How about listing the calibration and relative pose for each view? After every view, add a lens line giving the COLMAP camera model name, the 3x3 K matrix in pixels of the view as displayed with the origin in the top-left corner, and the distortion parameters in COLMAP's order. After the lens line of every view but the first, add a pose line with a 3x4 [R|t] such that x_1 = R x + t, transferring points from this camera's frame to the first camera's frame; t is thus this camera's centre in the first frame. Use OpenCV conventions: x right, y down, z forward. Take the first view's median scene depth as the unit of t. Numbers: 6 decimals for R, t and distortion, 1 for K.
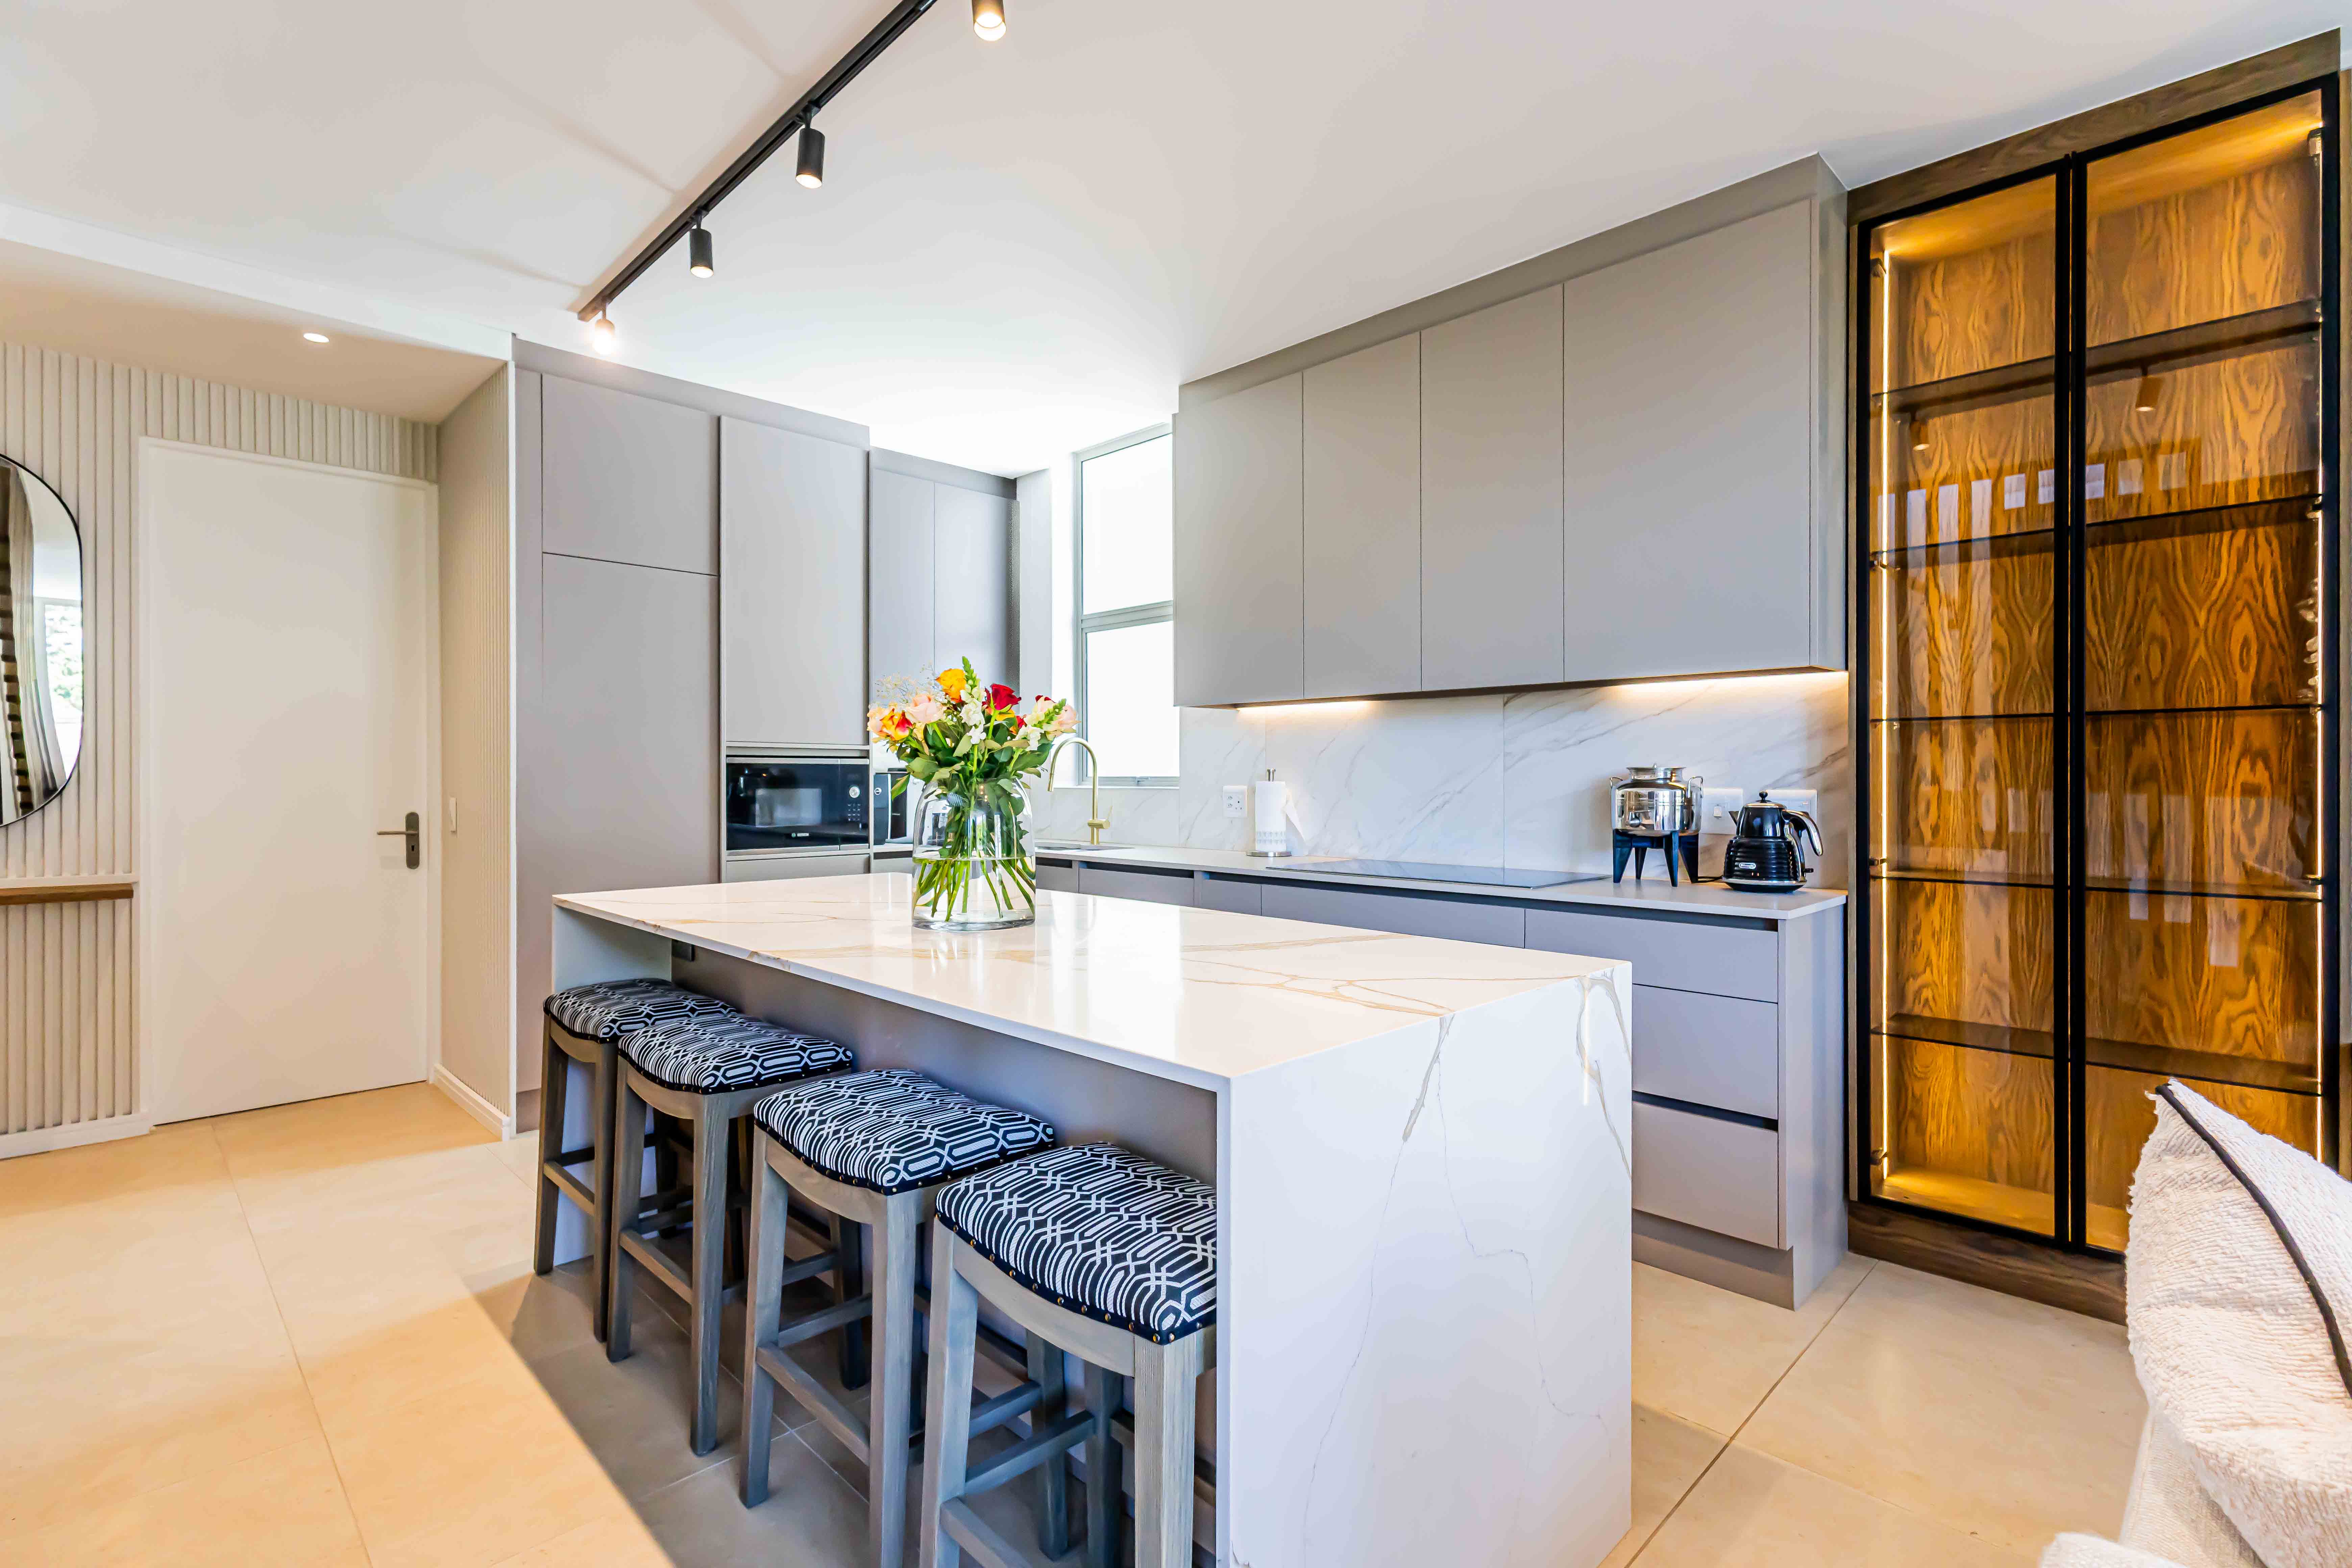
lens RADIAL K [[1109.8, 0, 1192.0], [0, 1109.8, 777.2], [0, 0, 1]] dist [0.003319, -0.000155]
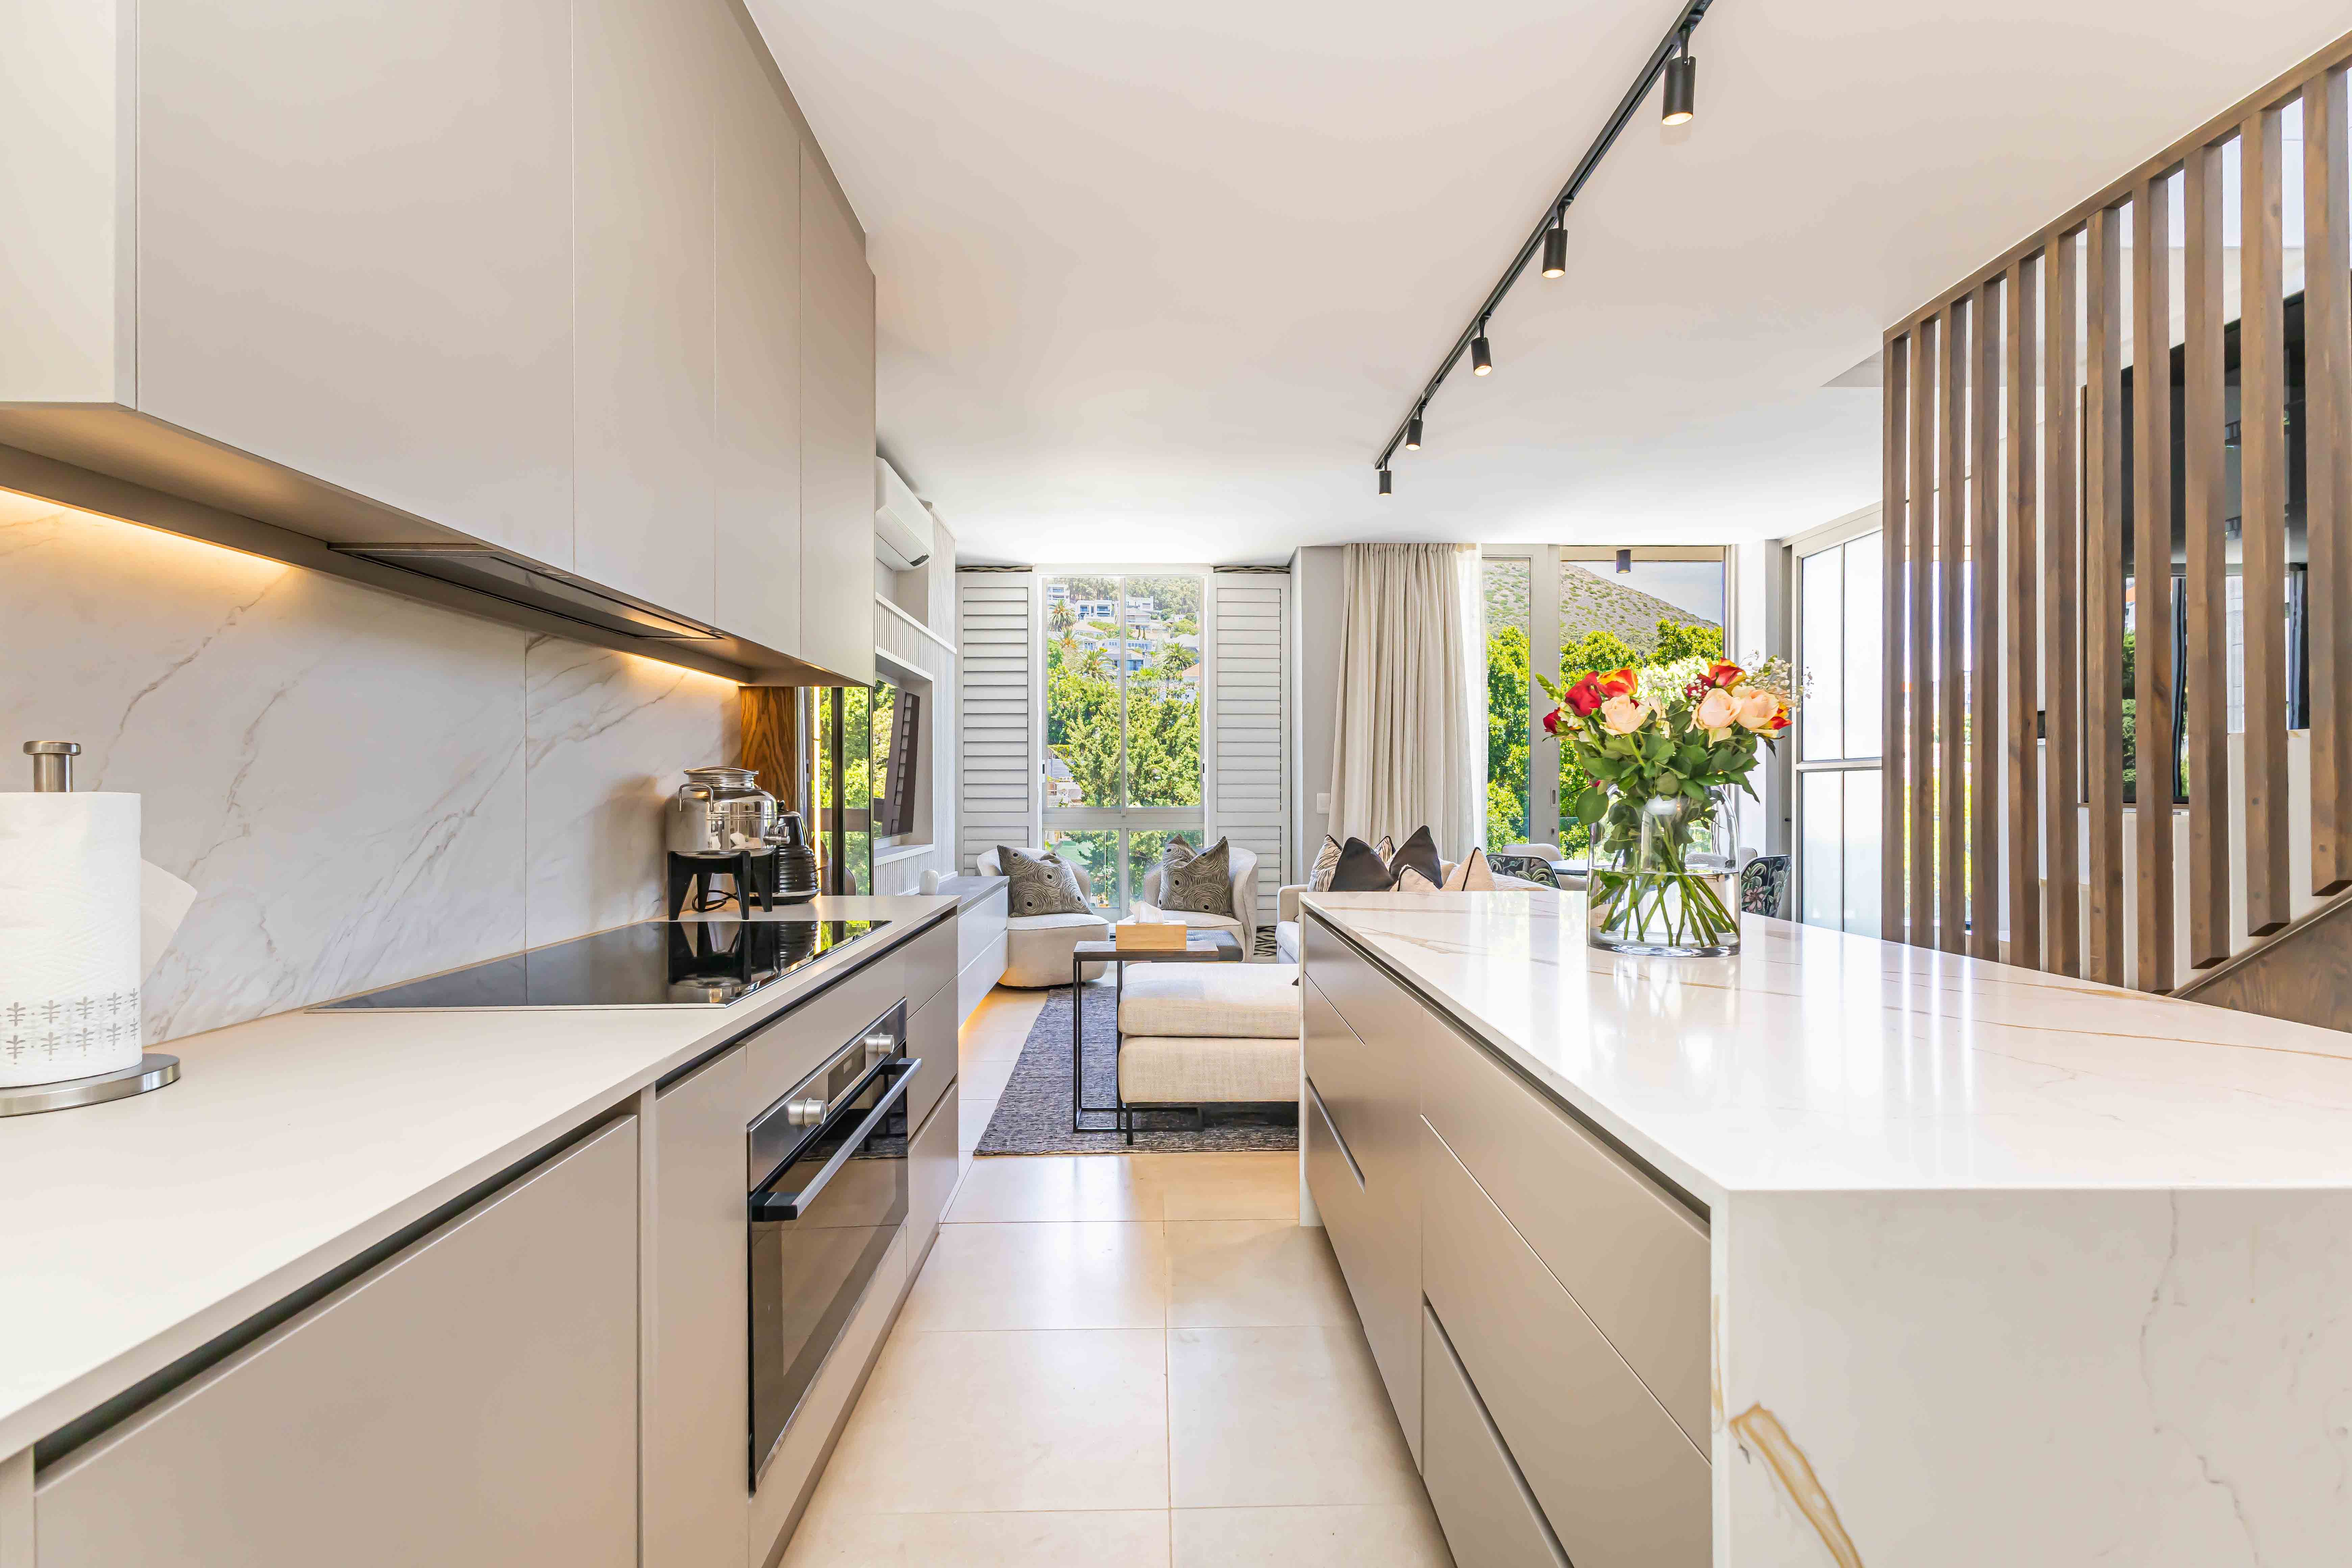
lens RADIAL K [[1109.8, 0, 1189.1], [0, 1109.8, 788.6], [0, 0, 1]] dist [0.003319, -0.000155]
pose [[-0.710518, 0.004364, 0.703665, -0.397374], [0.003790, 0.999990, -0.002374, 0.006239], [-0.703669, 0.000980, -0.710527, 1.335498]]
